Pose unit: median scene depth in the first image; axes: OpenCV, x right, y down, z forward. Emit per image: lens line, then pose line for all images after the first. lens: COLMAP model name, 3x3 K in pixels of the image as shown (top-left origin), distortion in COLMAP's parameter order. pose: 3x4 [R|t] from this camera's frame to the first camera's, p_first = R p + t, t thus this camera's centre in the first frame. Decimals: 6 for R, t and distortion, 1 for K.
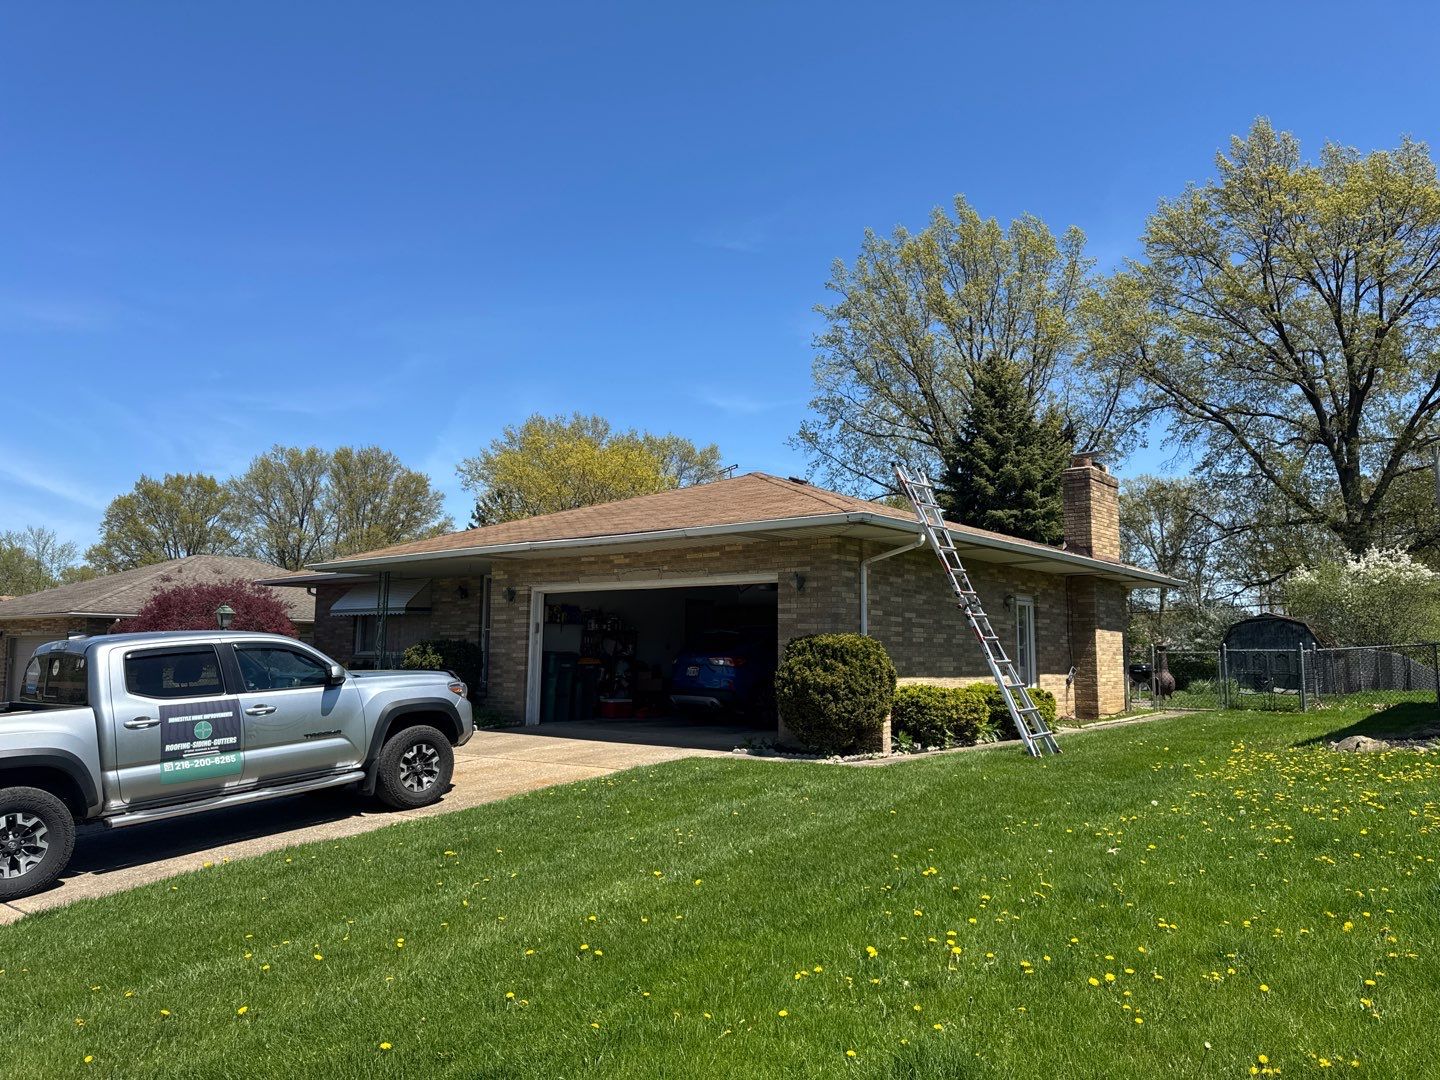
lens RADIAL K [[1017.6, 0, 716.6], [0, 1017.6, 558.4], [0, 0, 1]] dist [0.008078, -0.002444]
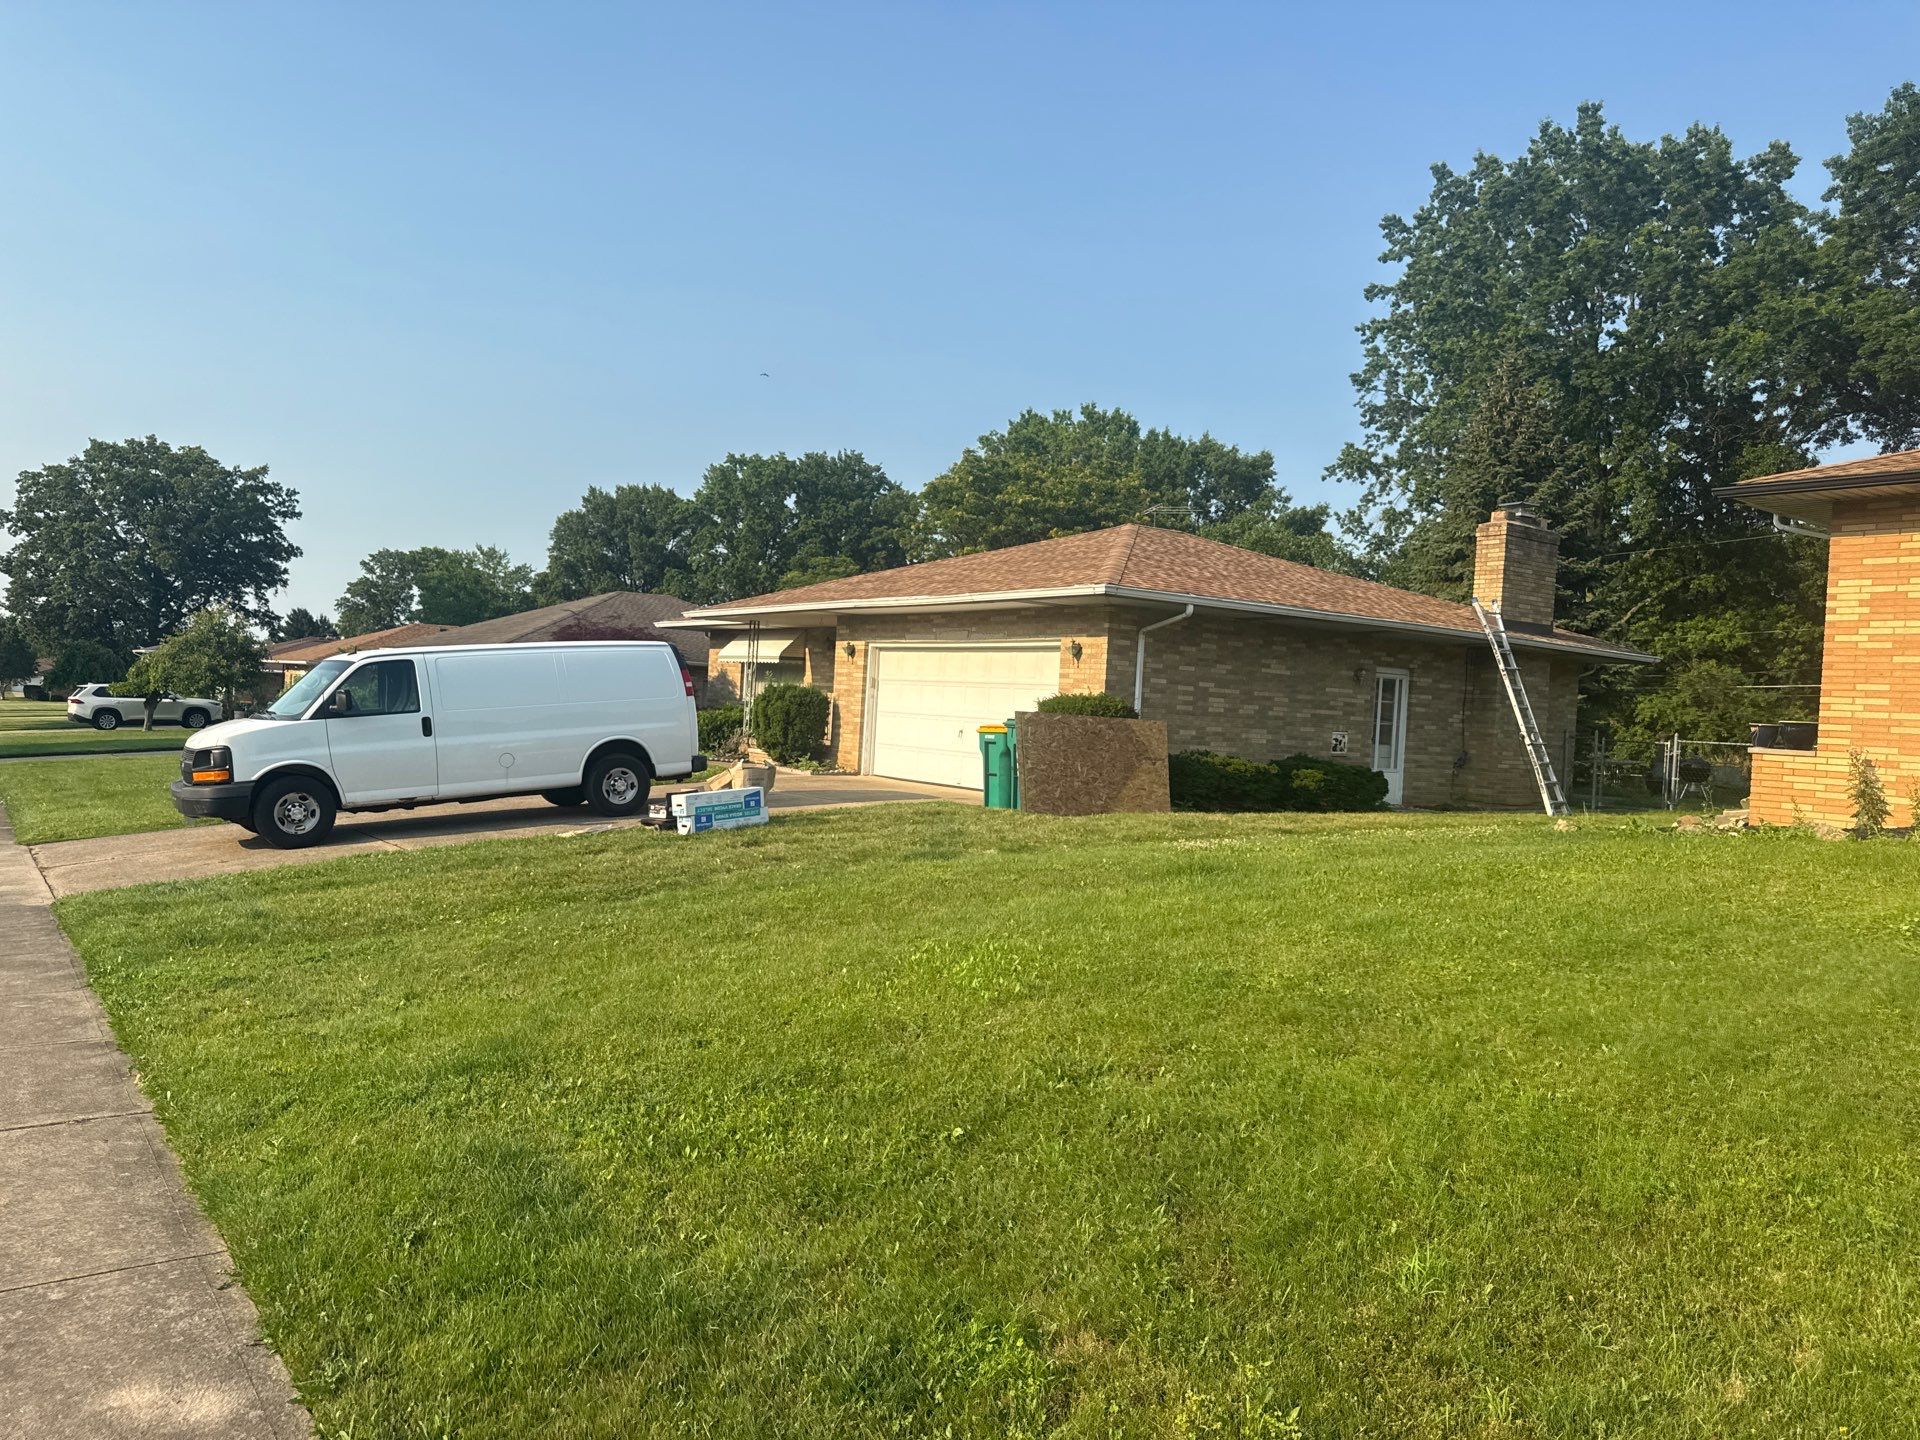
lens RADIAL K [[1317.2, 0, 955.1], [0, 1317.2, 716.1], [0, 0, 1]] dist [0.047803, -0.142536]
pose [[0.967972, 0.046390, -0.246733, 0.232147], [-0.023296, 0.995137, 0.095705, -0.026610], [0.249973, -0.086892, 0.964346, -0.259180]]
